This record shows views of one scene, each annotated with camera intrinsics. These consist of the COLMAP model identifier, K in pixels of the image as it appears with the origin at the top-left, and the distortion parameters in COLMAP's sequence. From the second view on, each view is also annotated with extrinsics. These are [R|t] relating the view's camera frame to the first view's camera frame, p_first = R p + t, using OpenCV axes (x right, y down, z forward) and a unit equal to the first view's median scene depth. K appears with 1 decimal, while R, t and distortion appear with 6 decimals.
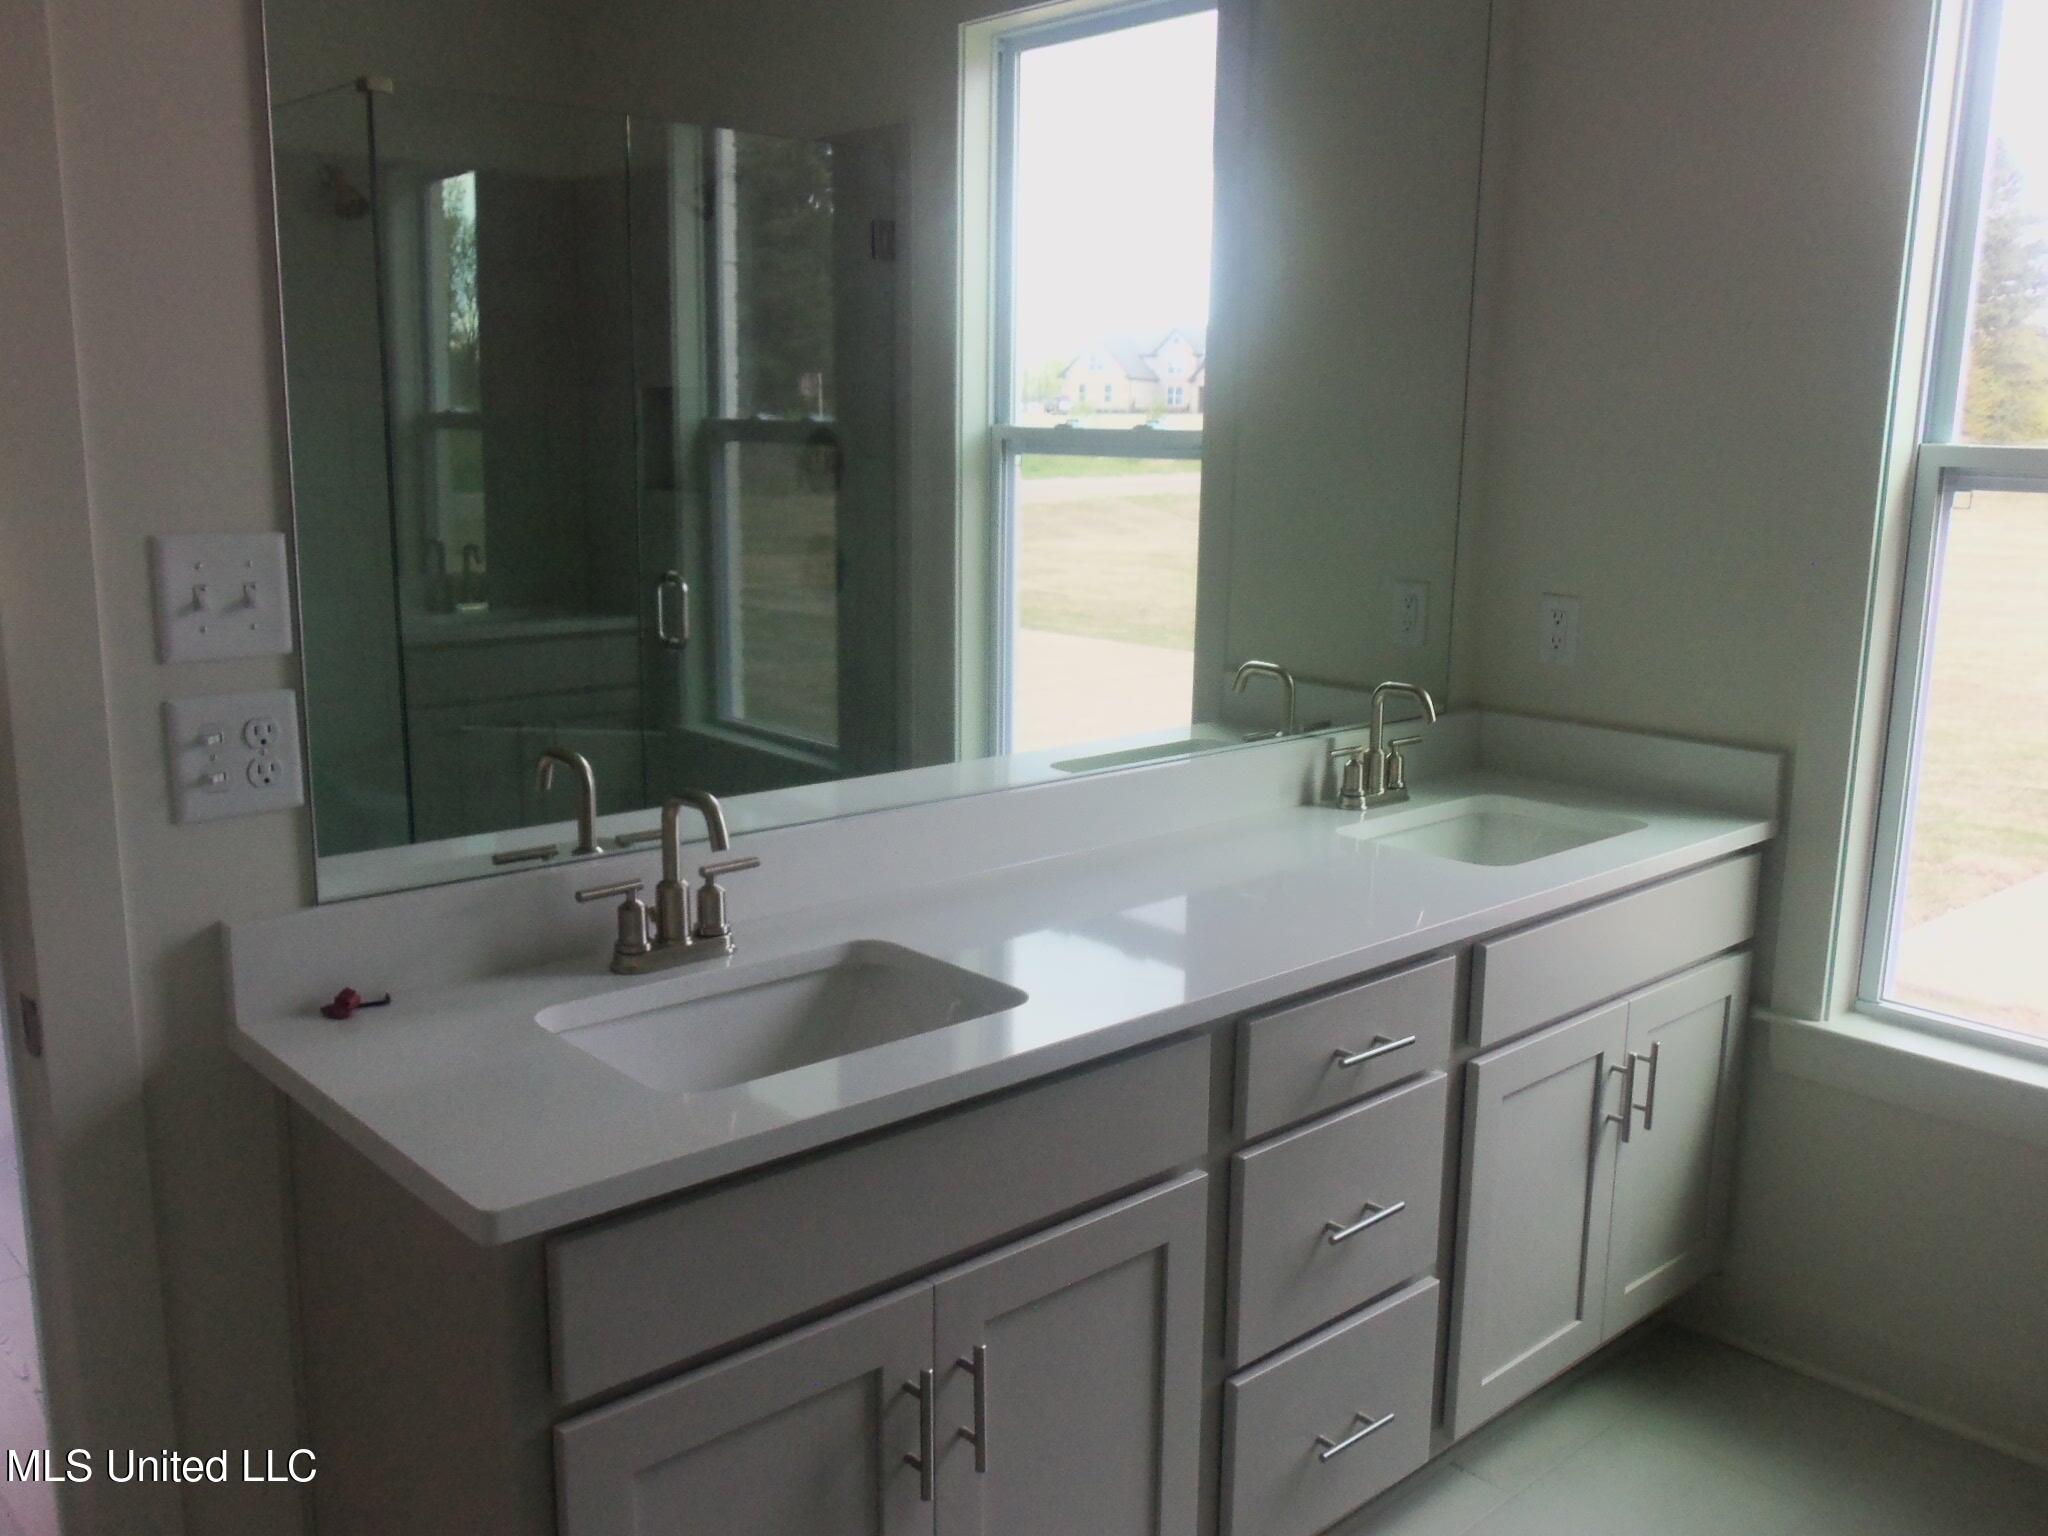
lens RADIAL K [[1727.2, 0, 1047.4], [0, 1727.2, 774.0], [0, 0, 1]] dist [-0.005002, 0.019497]
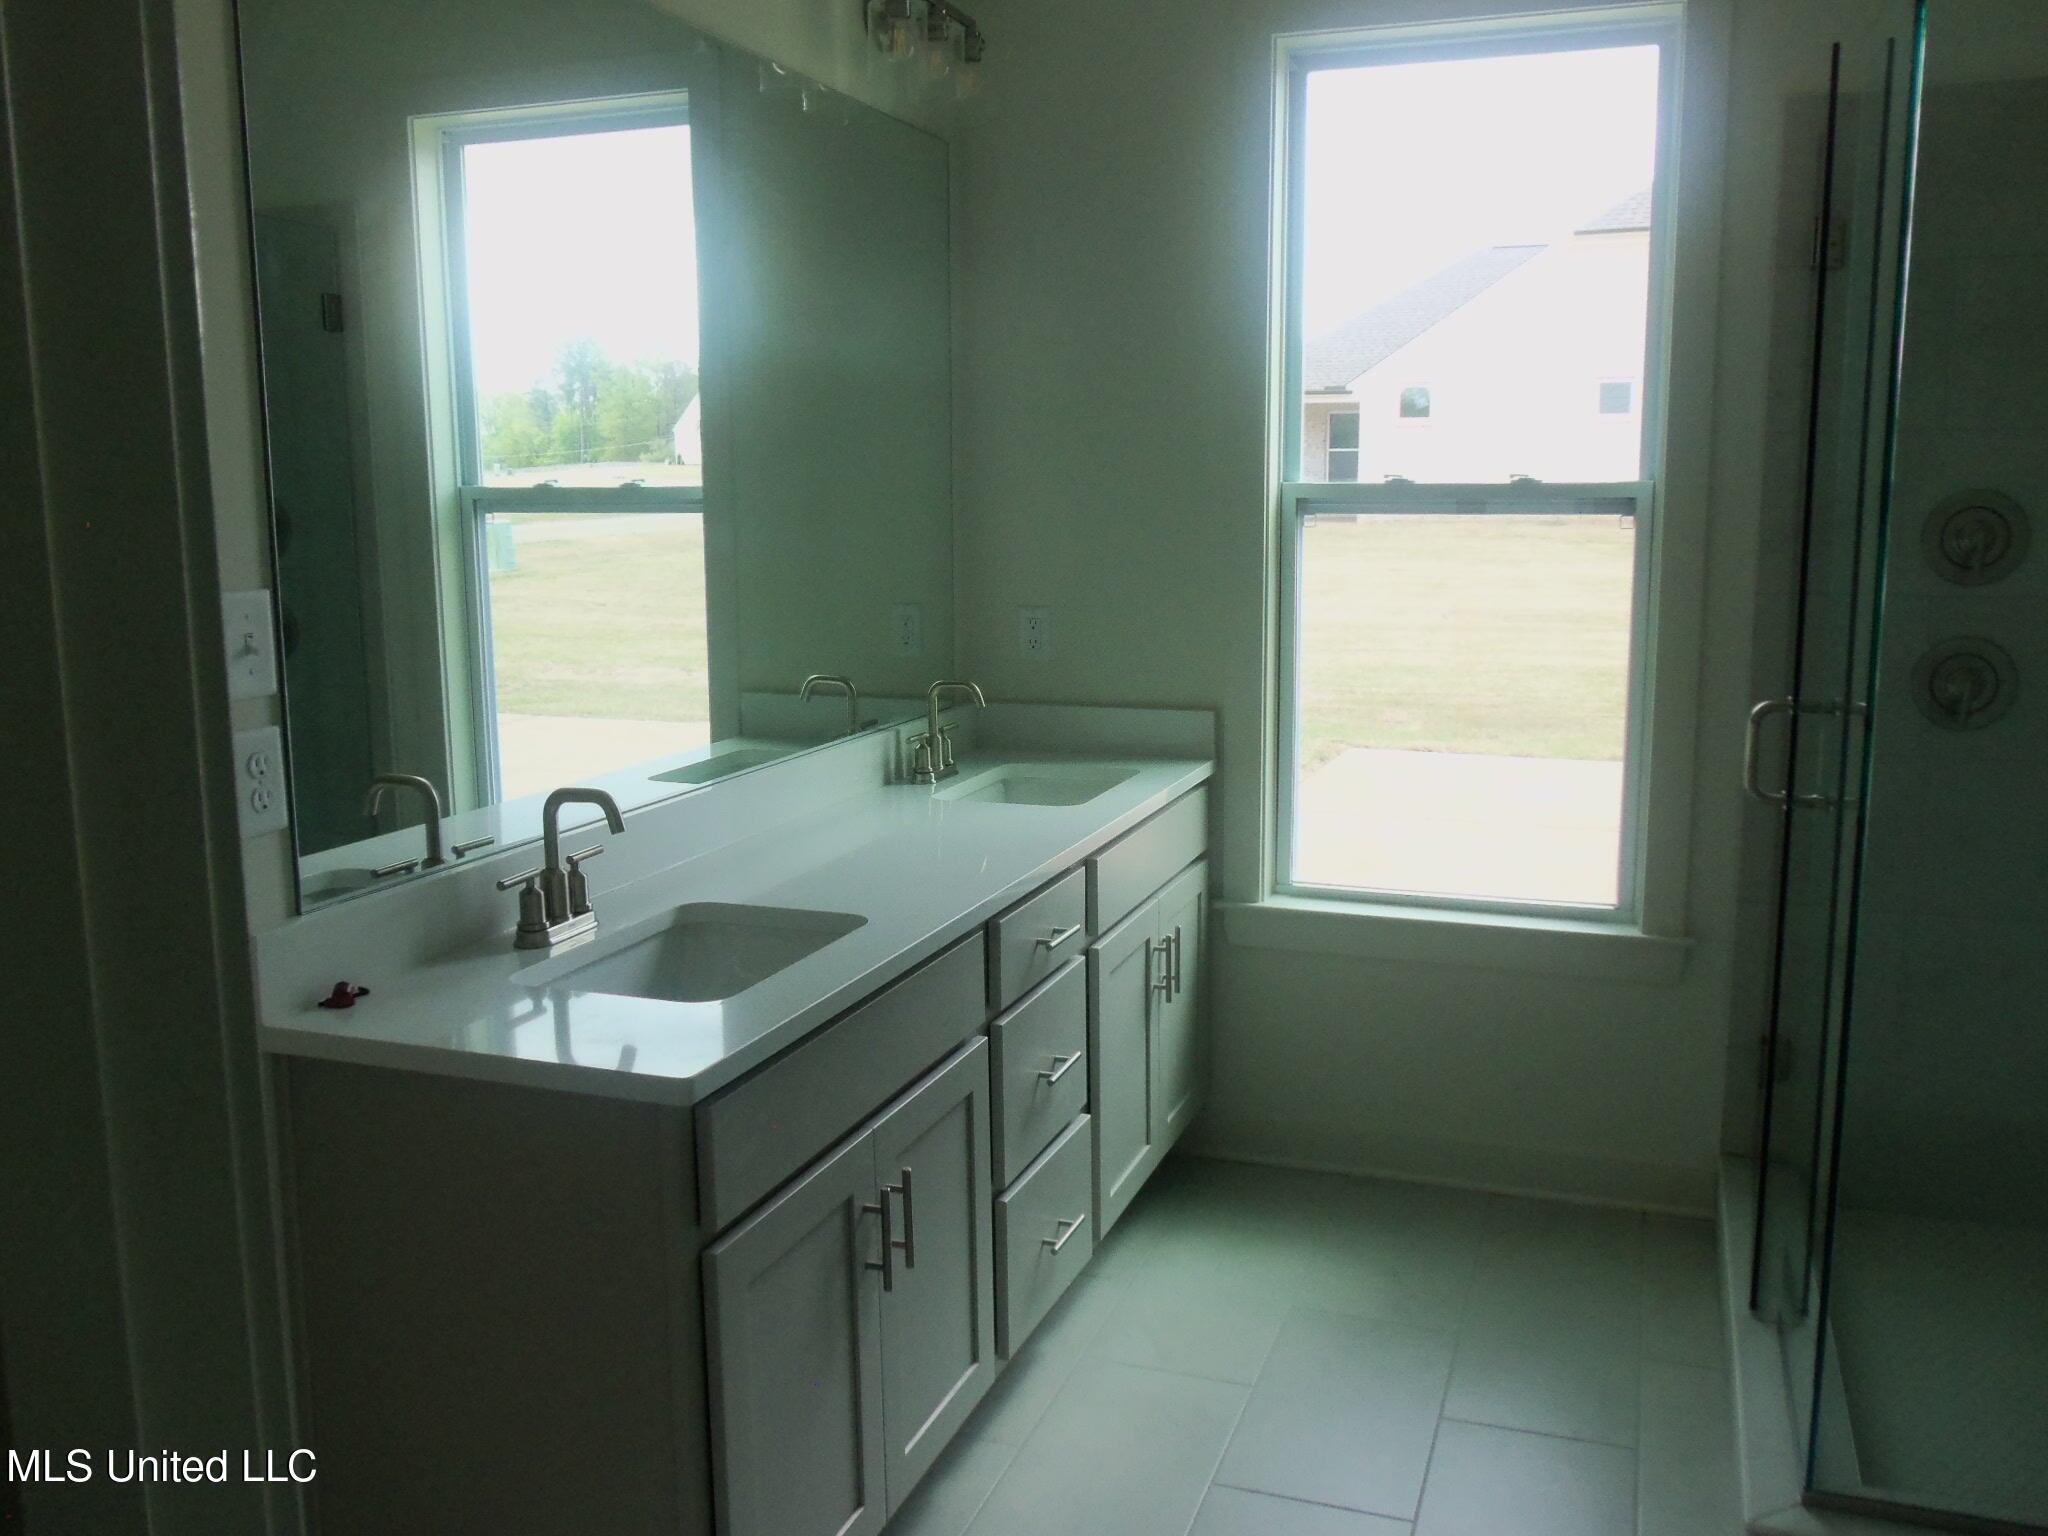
lens RADIAL K [[1713.7, 0, 1022.6], [0, 1713.7, 768.7], [0, 0, 1]] dist [0.002243, 0.004450]
pose [[0.893561, -0.096855, 0.438371, -0.307862], [0.110765, 0.993827, -0.006201, 0.025635], [-0.435064, 0.054097, 0.898773, -0.146075]]
